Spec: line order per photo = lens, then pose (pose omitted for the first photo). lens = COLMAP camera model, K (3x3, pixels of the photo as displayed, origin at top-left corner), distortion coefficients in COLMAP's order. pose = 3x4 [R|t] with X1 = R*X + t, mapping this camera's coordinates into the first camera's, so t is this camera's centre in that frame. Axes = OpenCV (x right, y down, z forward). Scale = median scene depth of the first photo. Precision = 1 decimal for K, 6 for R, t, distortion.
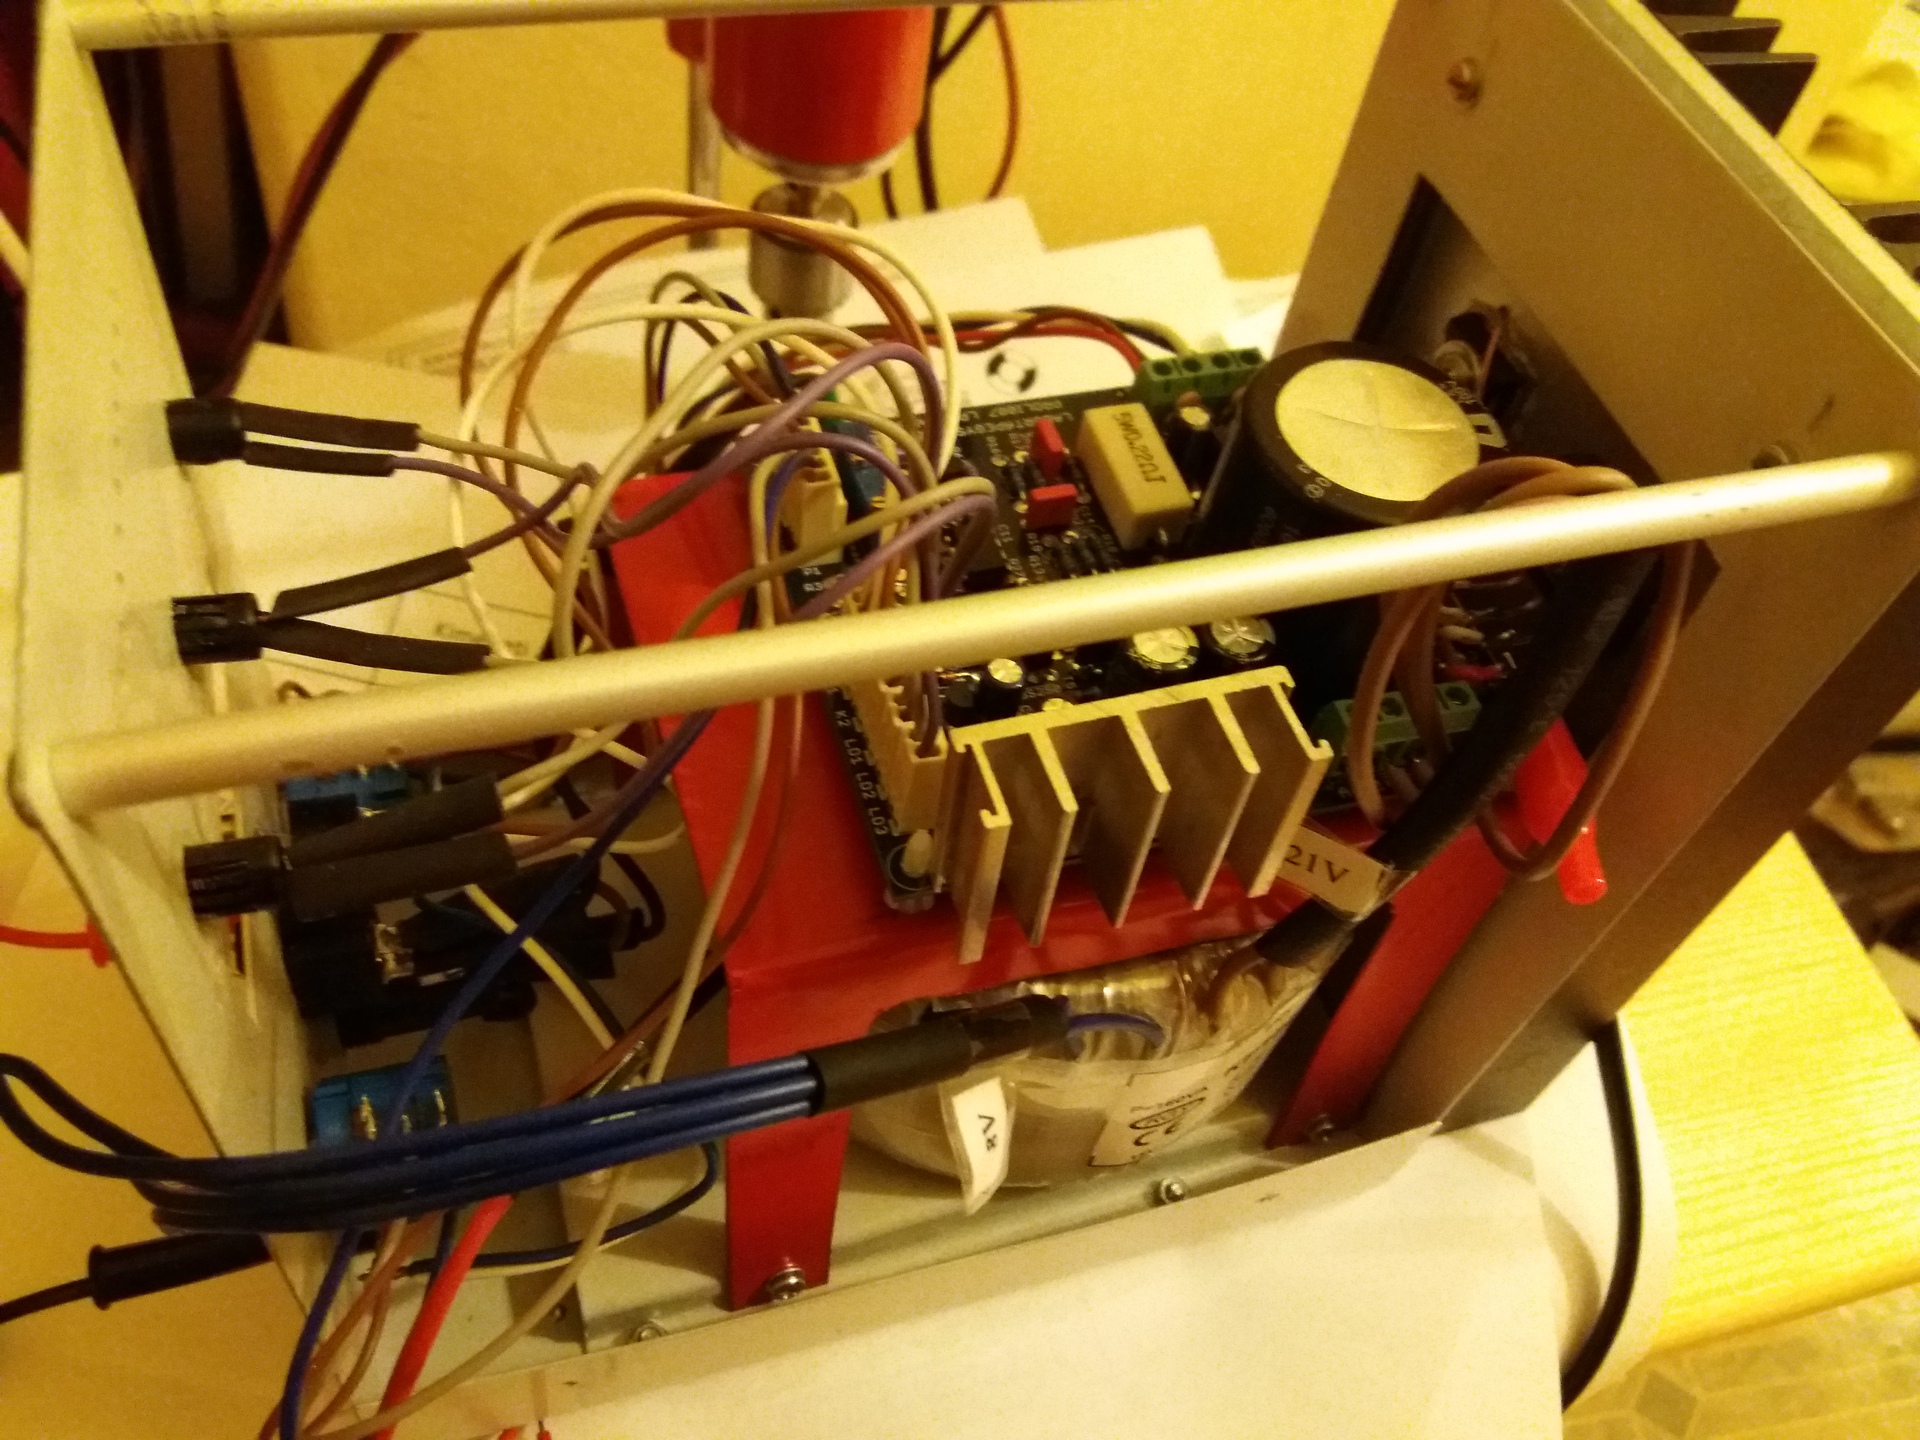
lens RADIAL K [[1729.6, 0, 1023.6], [0, 1729.6, 725.0], [0, 0, 1]] dist [0.202610, -0.537561]
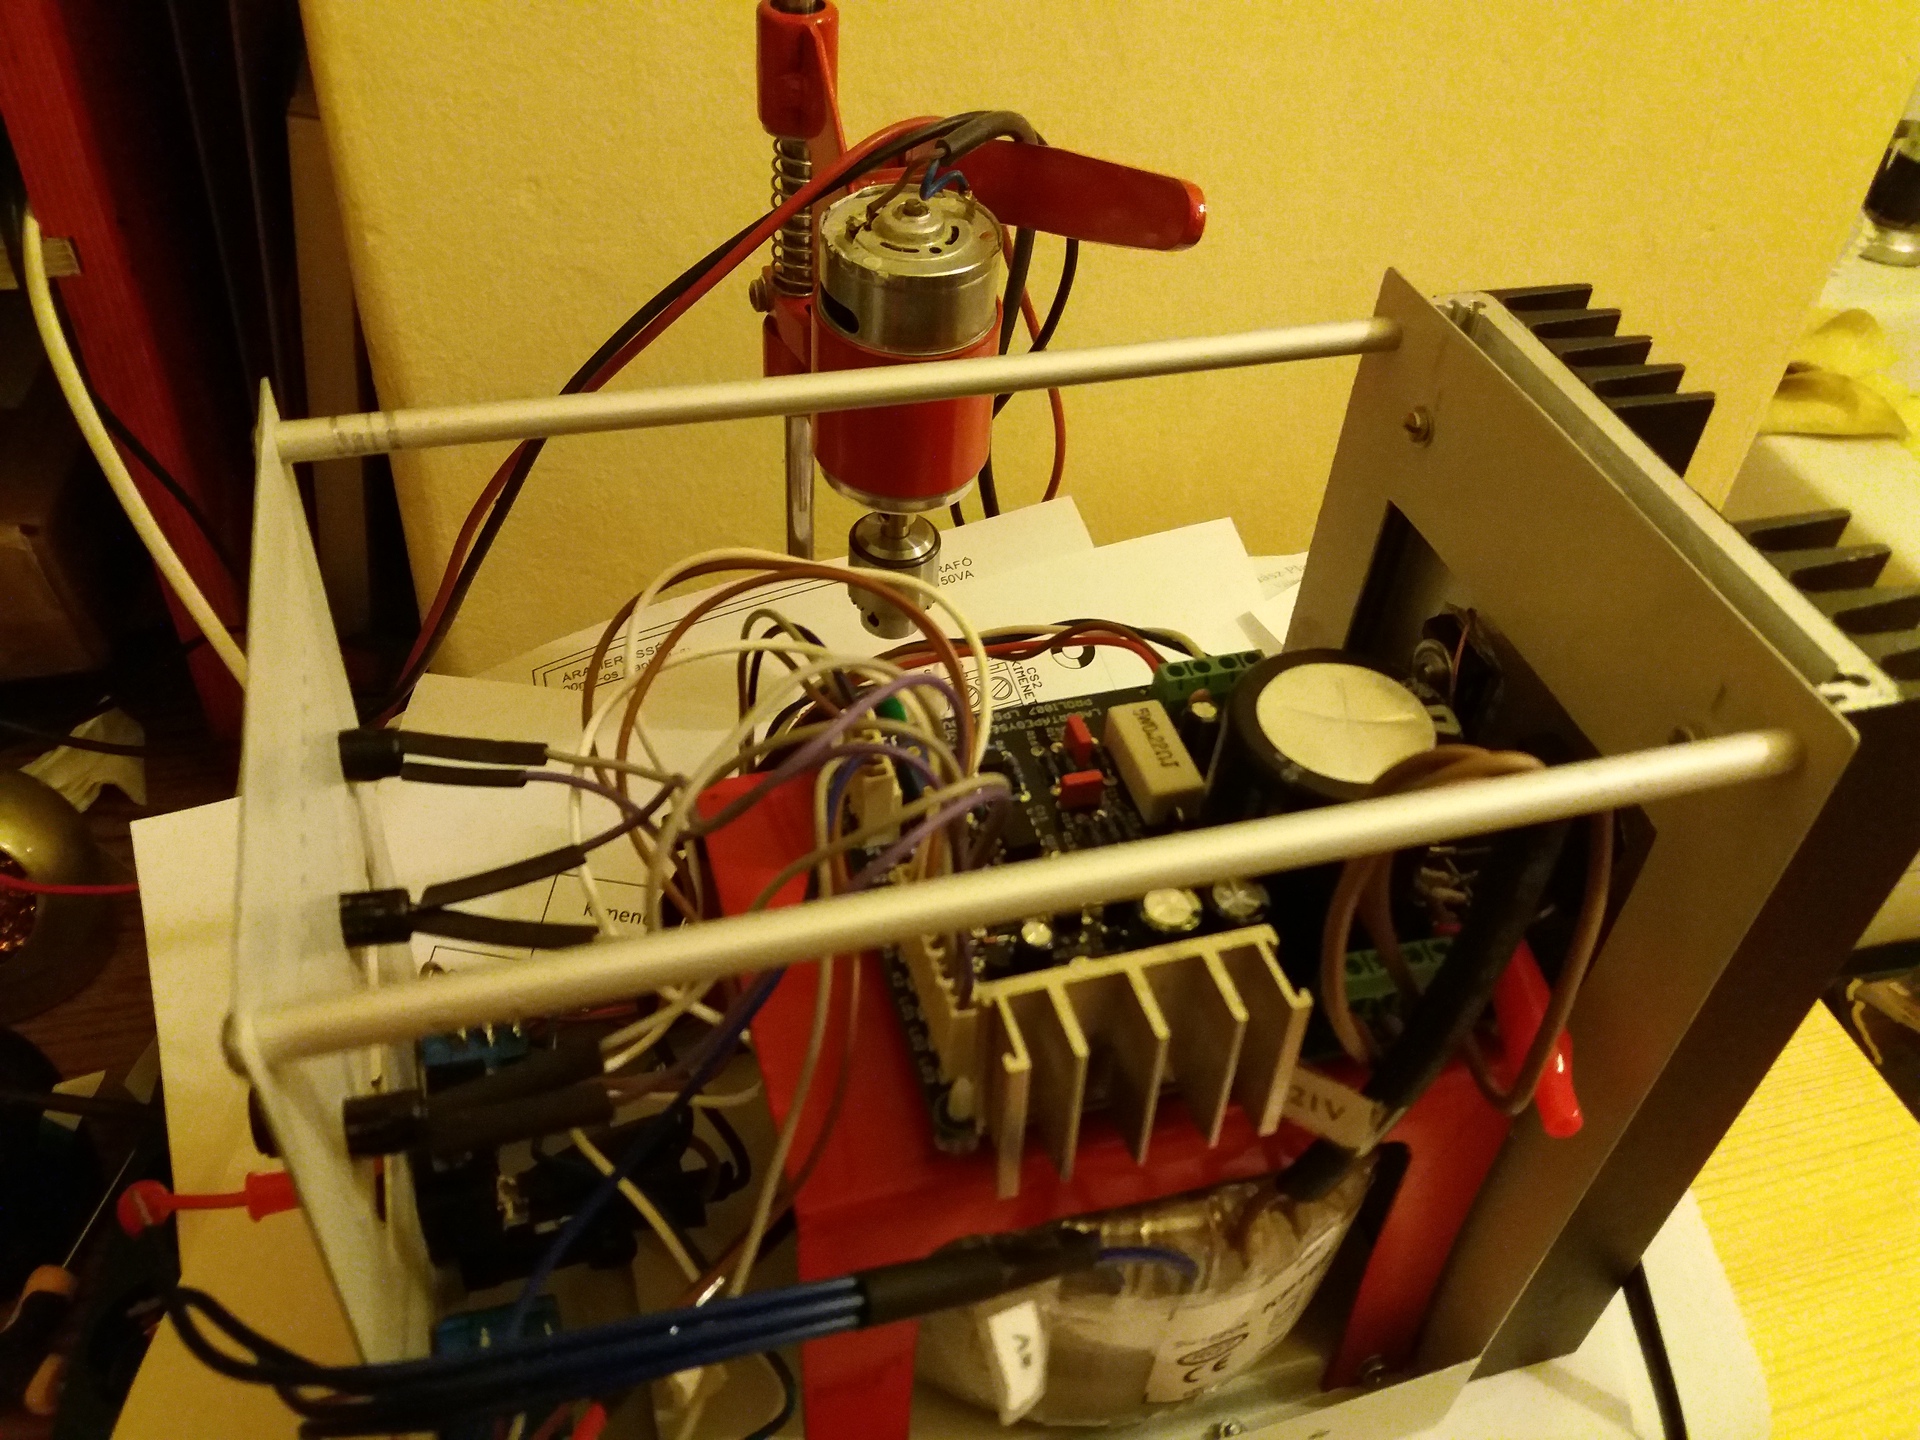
lens RADIAL K [[1663.9, 0, 1027.1], [0, 1663.9, 716.0], [0, 0, 1]] dist [0.183376, -0.458207]
pose [[0.998051, -0.030567, -0.054401, 0.046929], [0.021379, 0.986543, -0.162097, 0.005369], [0.058624, 0.160618, 0.985274, -0.117652]]
